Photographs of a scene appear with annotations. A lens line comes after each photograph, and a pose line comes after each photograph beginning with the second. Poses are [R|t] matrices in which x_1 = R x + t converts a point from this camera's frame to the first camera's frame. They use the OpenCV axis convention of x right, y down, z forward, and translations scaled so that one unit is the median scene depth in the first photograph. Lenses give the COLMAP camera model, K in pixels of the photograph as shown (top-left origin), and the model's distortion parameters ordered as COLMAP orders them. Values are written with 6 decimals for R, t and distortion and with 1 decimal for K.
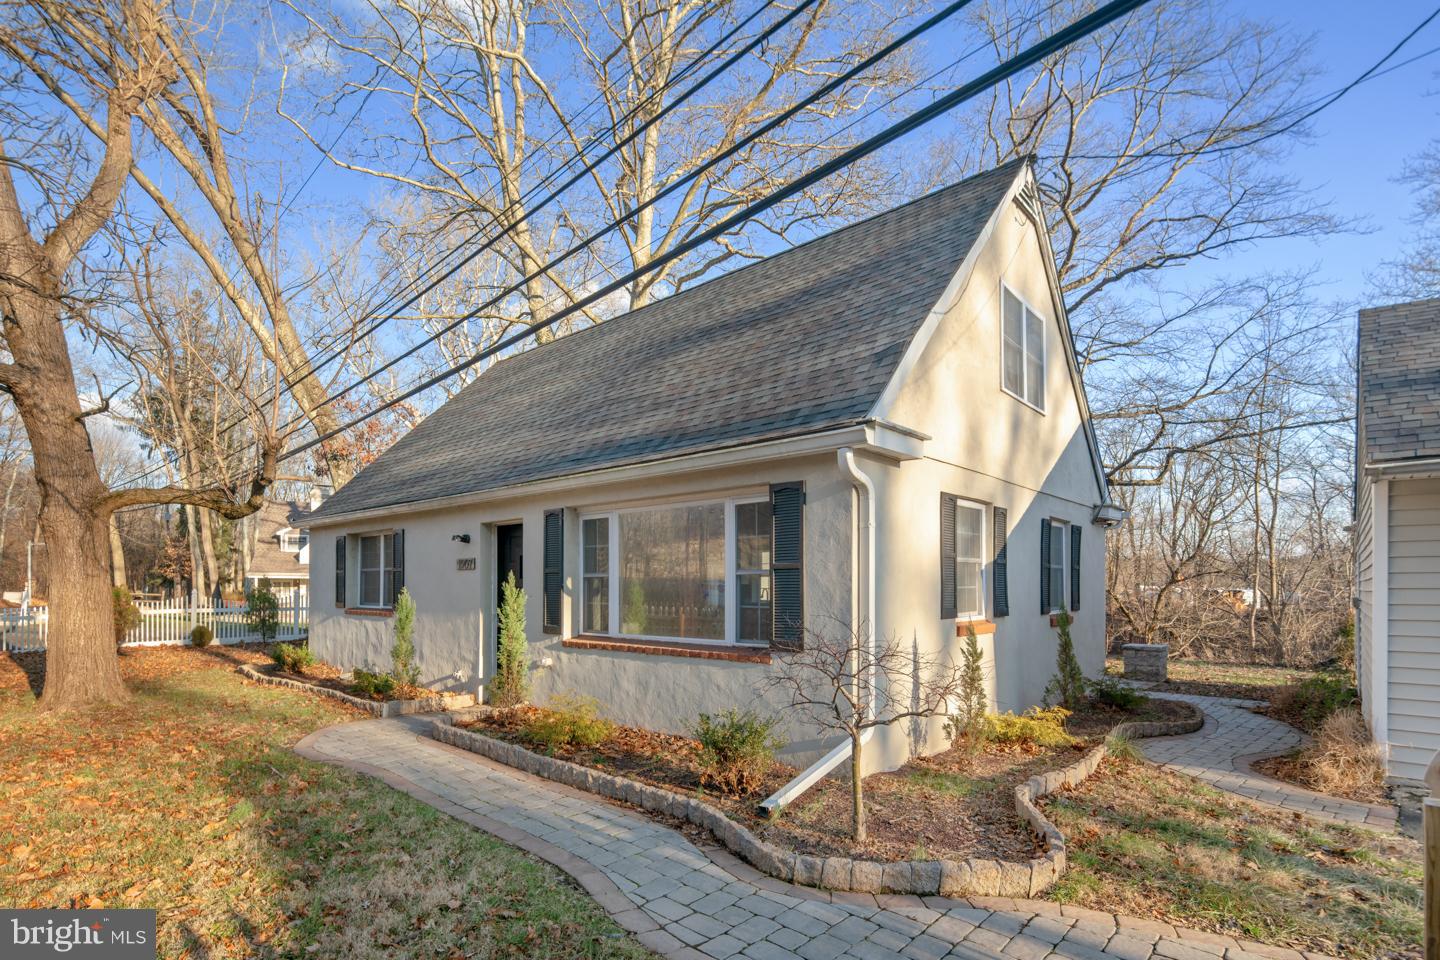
lens RADIAL K [[693.8, 0, 721.0], [0, 693.8, 581.3], [0, 0, 1]] dist [0.001614, 0.000201]
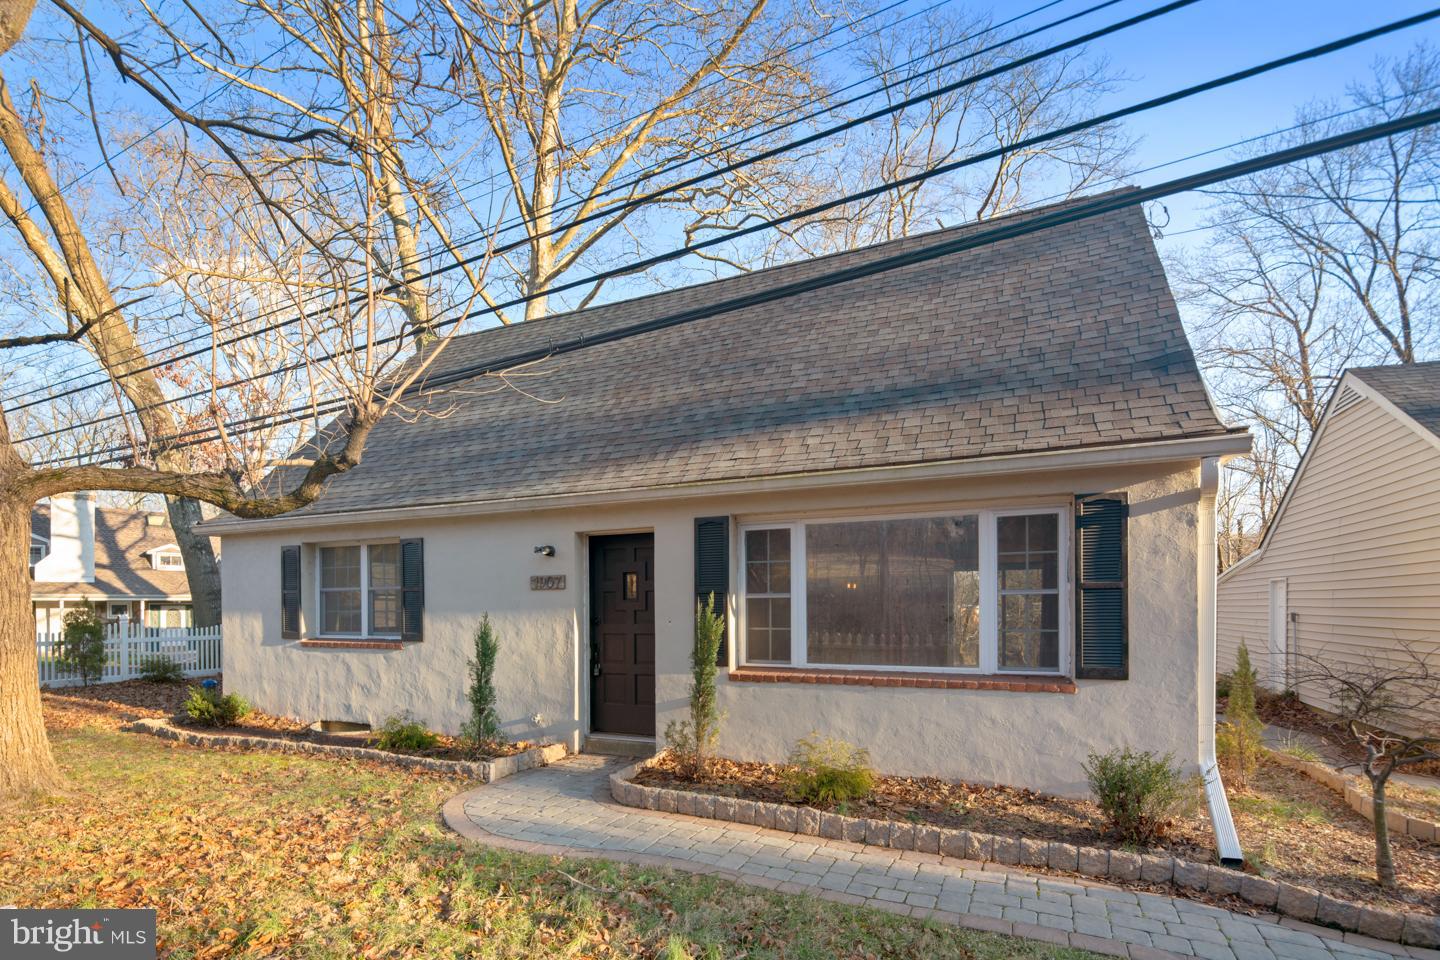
lens RADIAL K [[684.1, 0, 713.0], [0, 684.1, 608.7], [0, 0, 1]] dist [0.002299, -0.001045]
pose [[0.957402, -0.011655, 0.288522, -0.422263], [0.007107, 0.999834, 0.016805, -0.006210], [-0.288670, -0.014039, 0.957326, 0.184482]]
